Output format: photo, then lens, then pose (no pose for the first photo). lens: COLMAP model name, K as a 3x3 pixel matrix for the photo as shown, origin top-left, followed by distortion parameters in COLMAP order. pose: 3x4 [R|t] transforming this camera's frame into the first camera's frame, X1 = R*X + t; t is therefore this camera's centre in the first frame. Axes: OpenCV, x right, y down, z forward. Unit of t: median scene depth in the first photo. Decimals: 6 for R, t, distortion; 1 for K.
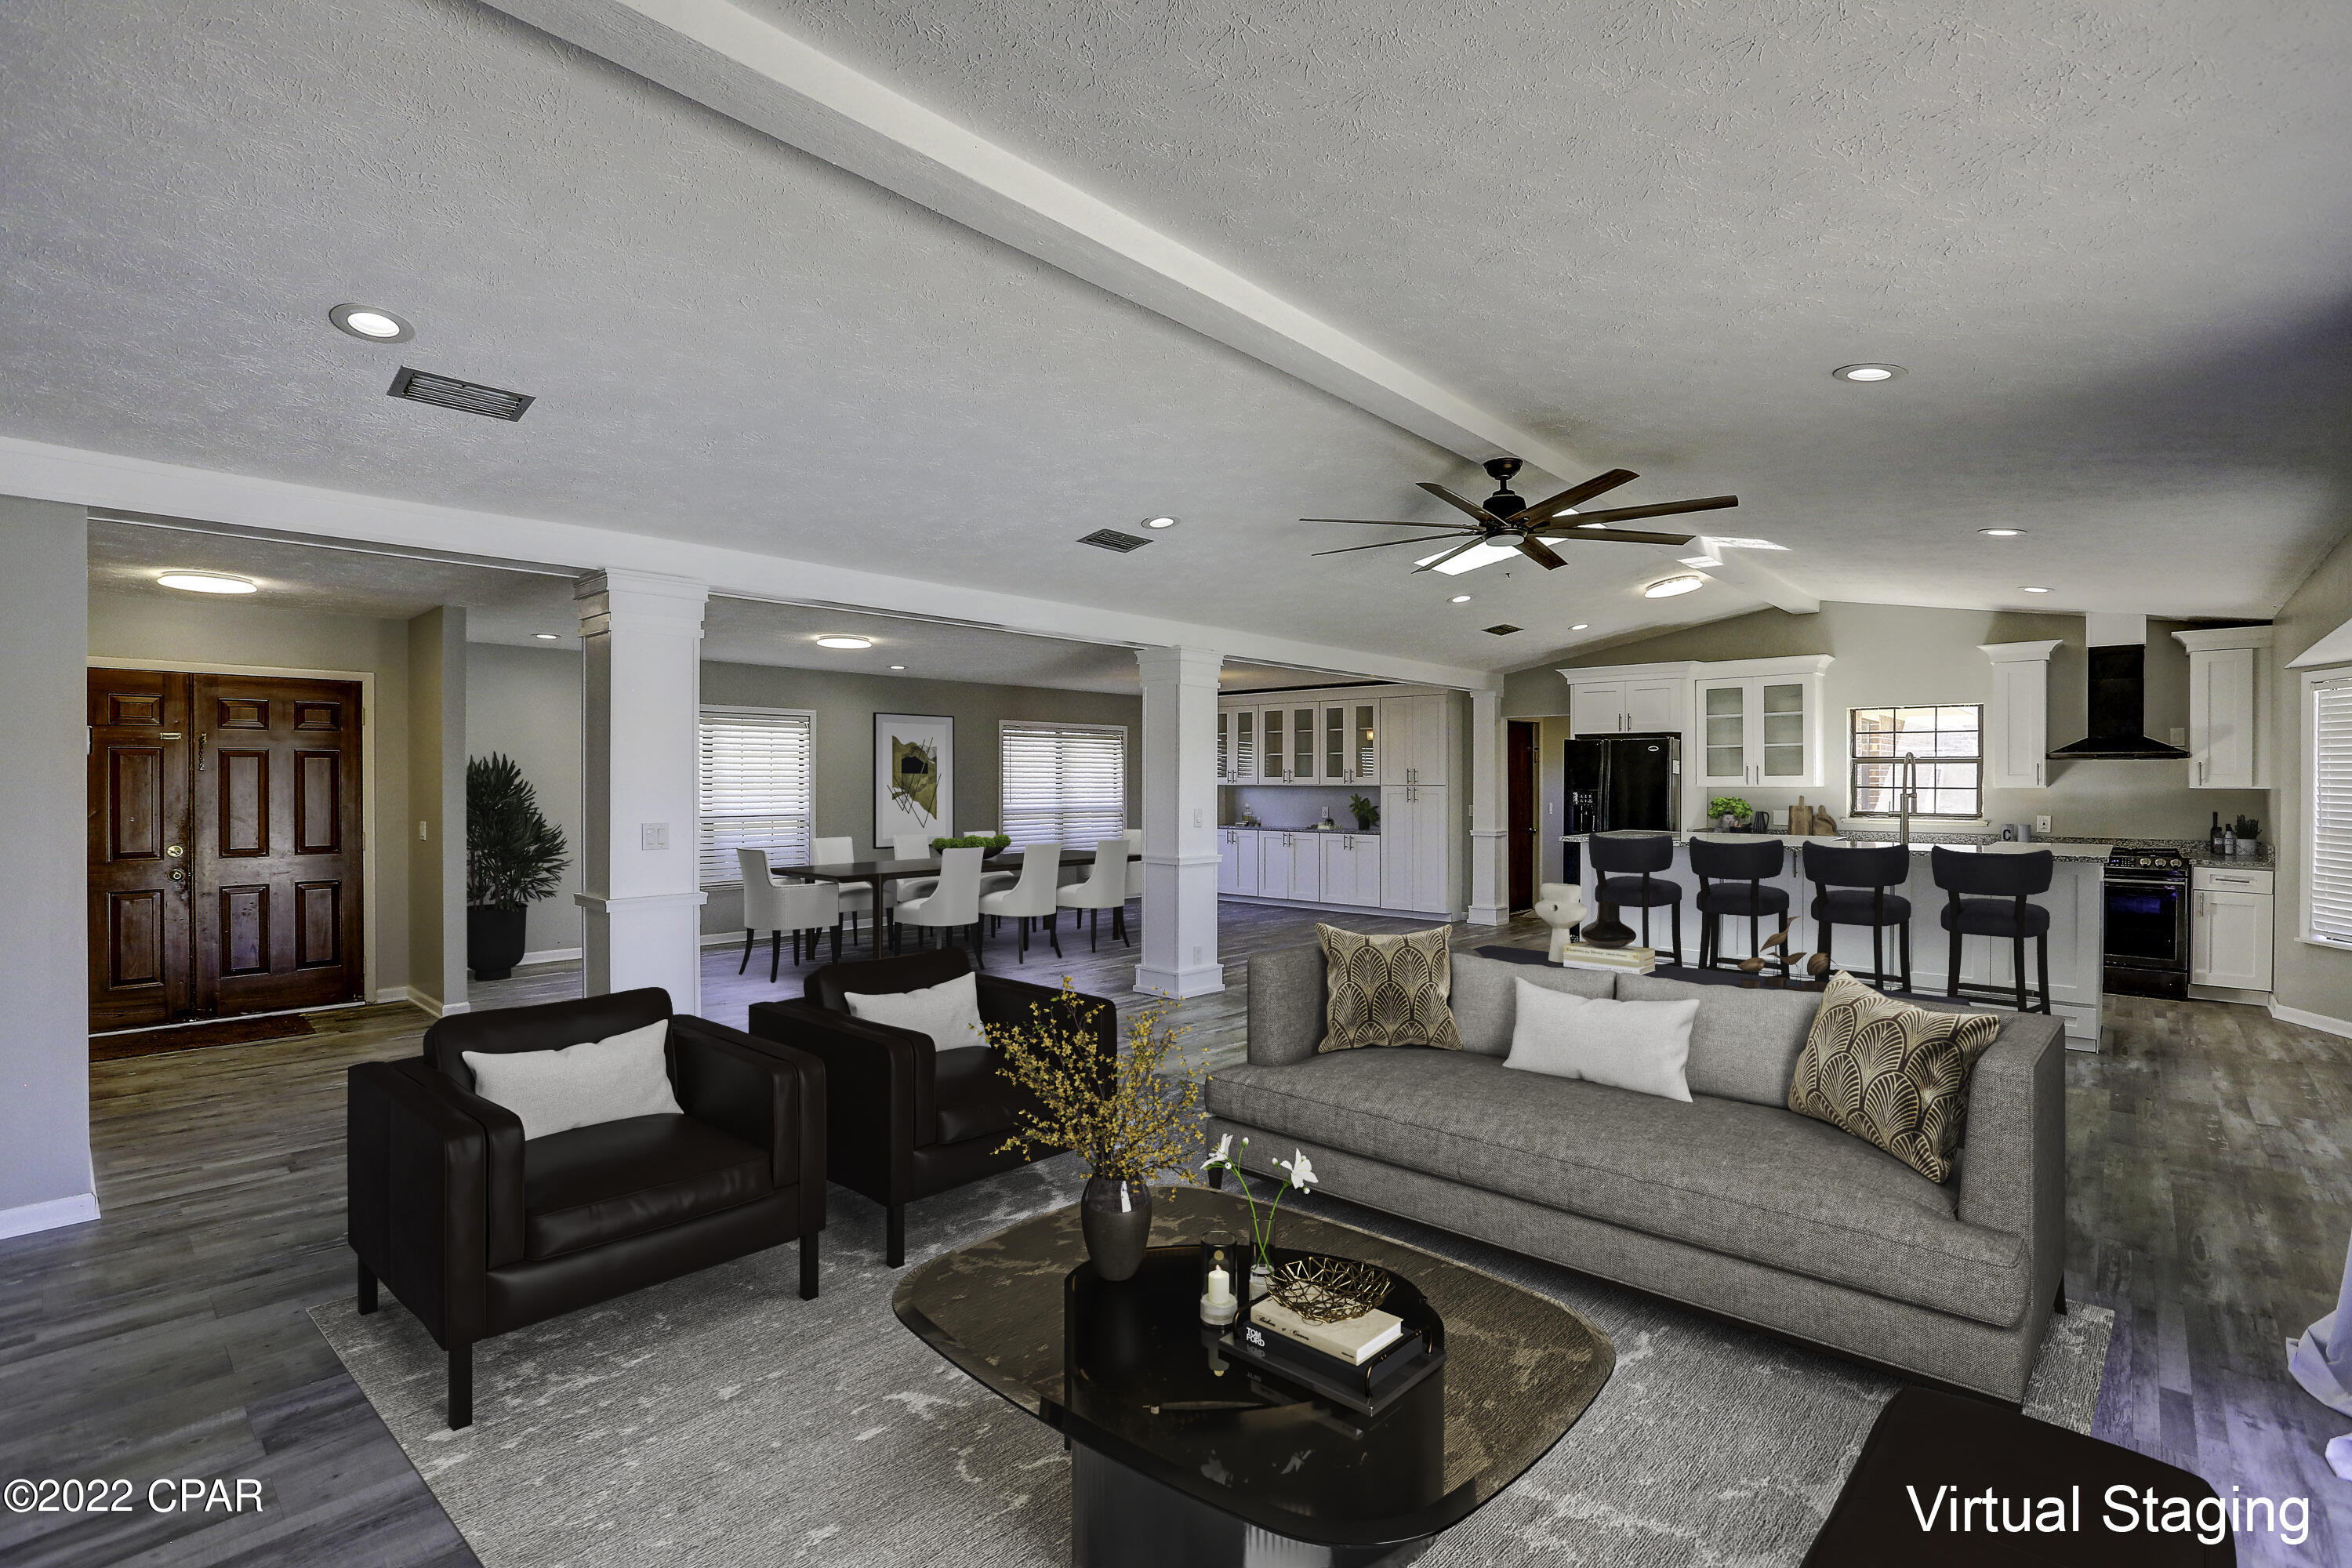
lens RADIAL K [[1119.2, 0, 1179.7], [0, 1119.2, 788.9], [0, 0, 1]] dist [-0.019820, 0.008923]
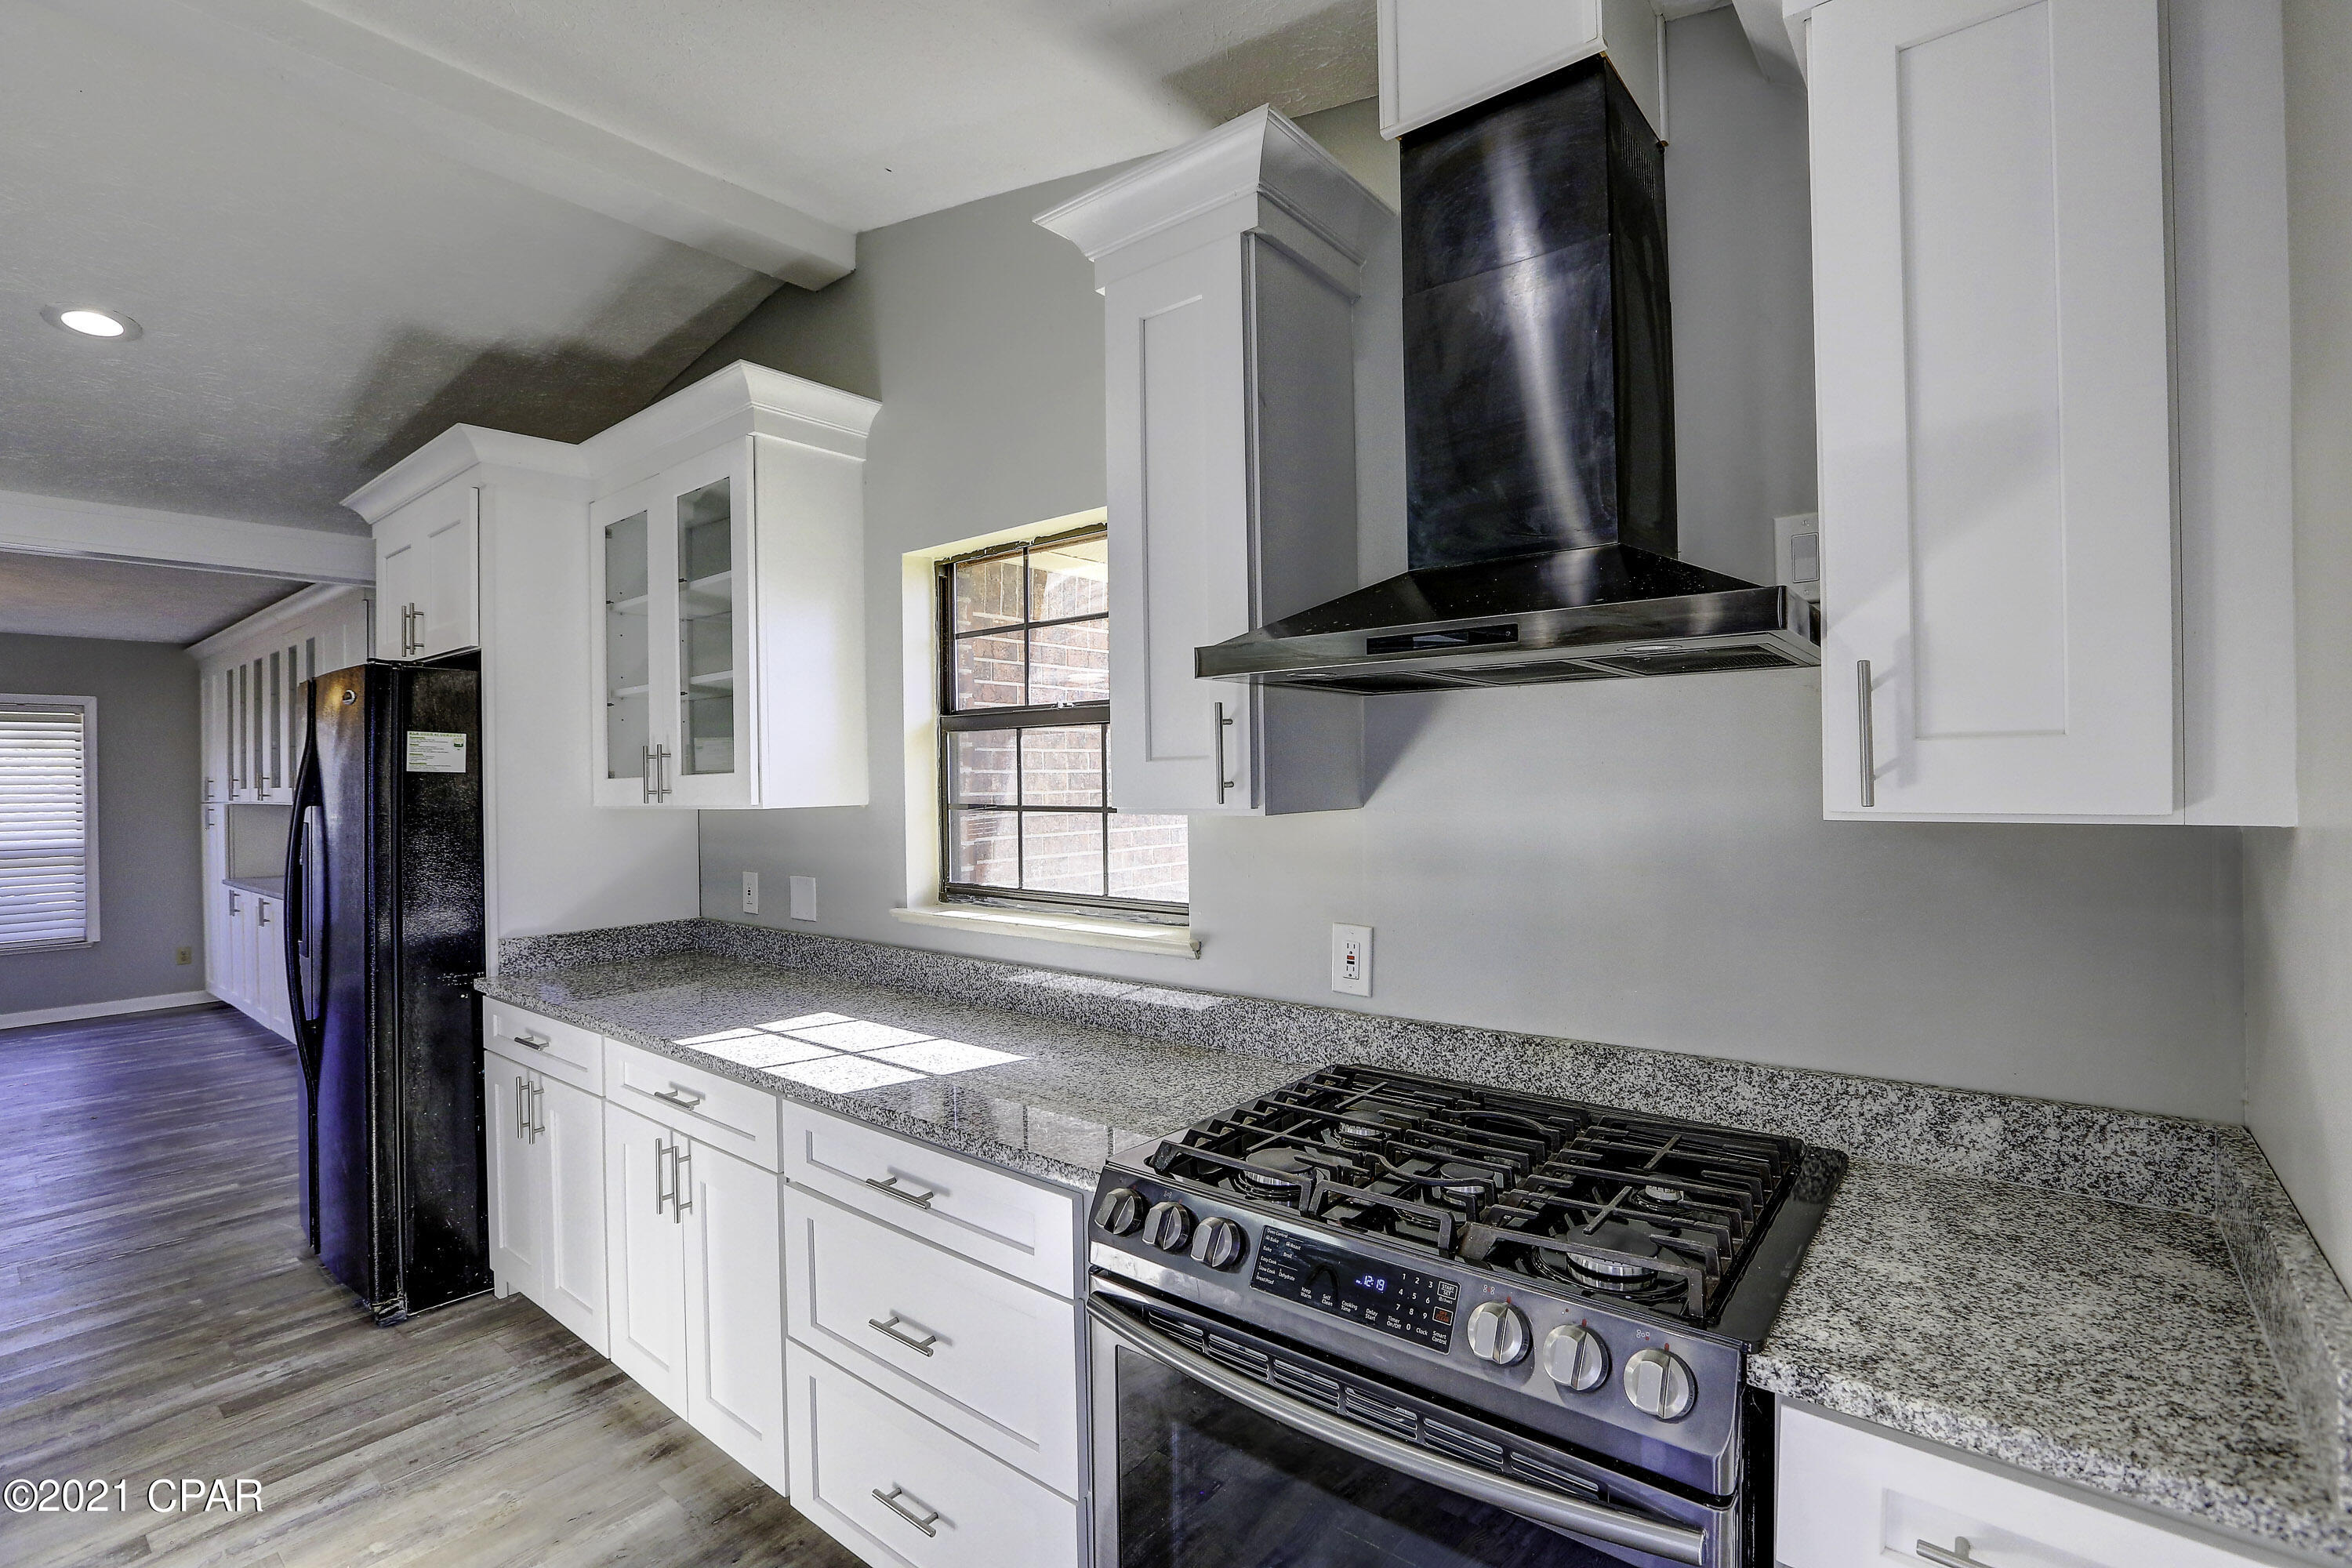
lens RADIAL K [[1119.2, 0, 1161.3], [0, 1119.2, 785.5], [0, 0, 1]] dist [-0.019820, 0.008923]
pose [[0.998521, -0.016550, 0.051789, 0.730294], [0.016740, 0.999855, -0.003220, -0.006280], [-0.051728, 0.004082, 0.998653, 0.759333]]
